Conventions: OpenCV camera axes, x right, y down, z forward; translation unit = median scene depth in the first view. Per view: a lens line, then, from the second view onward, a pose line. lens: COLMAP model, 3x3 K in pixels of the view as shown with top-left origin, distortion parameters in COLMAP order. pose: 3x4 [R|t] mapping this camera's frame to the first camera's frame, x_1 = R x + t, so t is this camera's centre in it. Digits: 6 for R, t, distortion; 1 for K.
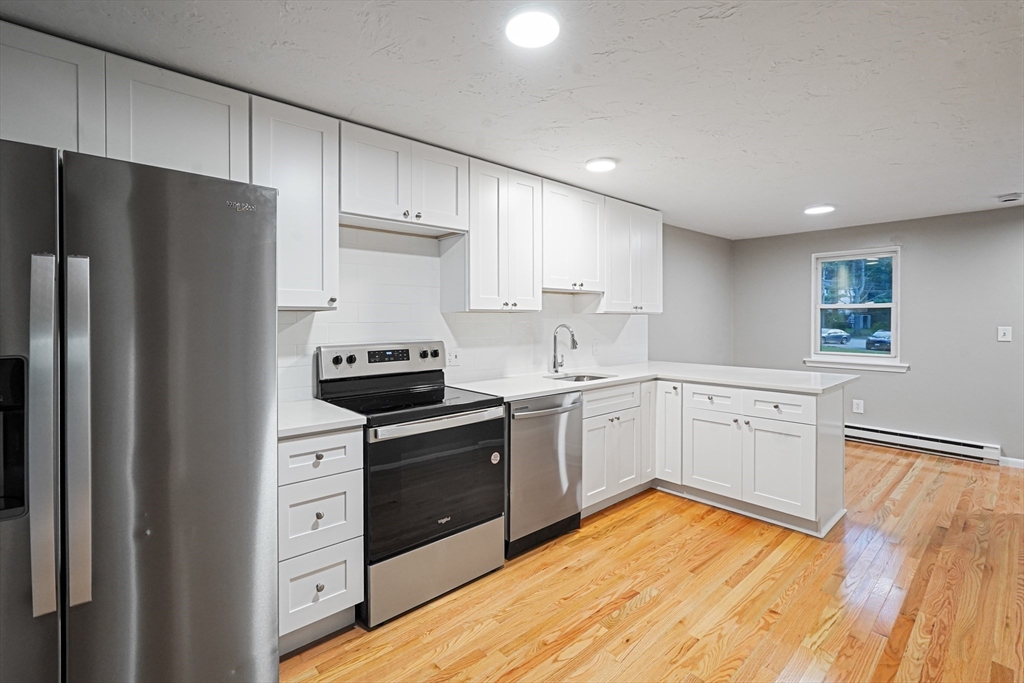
lens RADIAL K [[471.5, 0, 504.3], [0, 471.5, 320.4], [0, 0, 1]] dist [-0.001159, 0.000815]
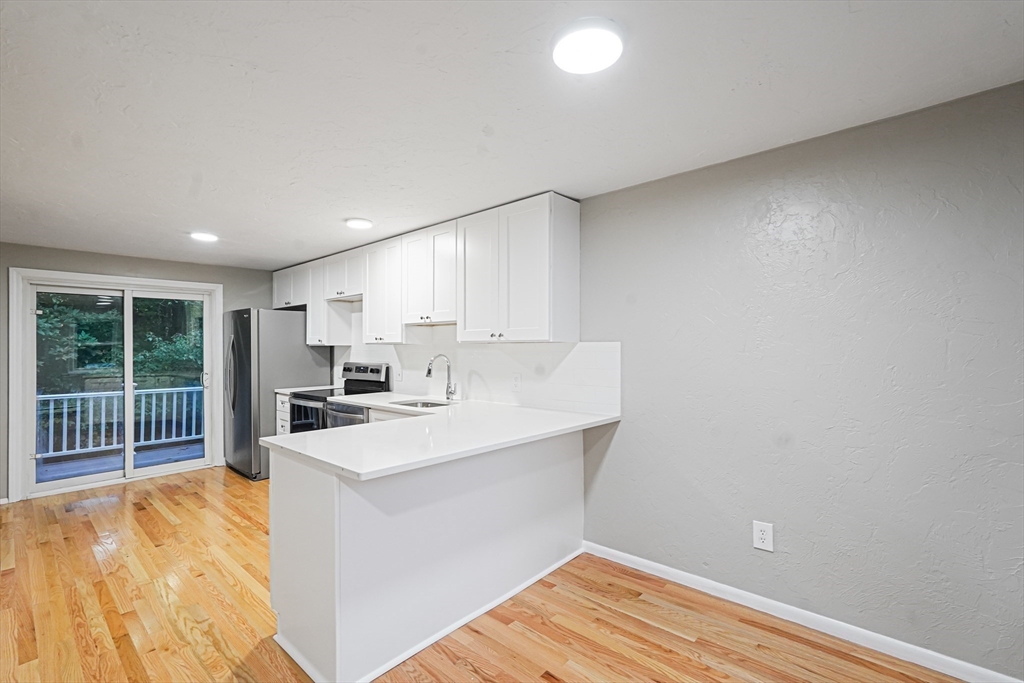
lens RADIAL K [[460.5, 0, 512.0], [0, 460.5, 341.5], [0, 0, 1]] dist [0.001606, 0.000048]
pose [[0.094568, -0.014723, -0.995410, 1.579887], [0.002278, 0.999891, -0.014573, -0.006169], [0.995516, -0.000889, 0.094591, 1.421364]]
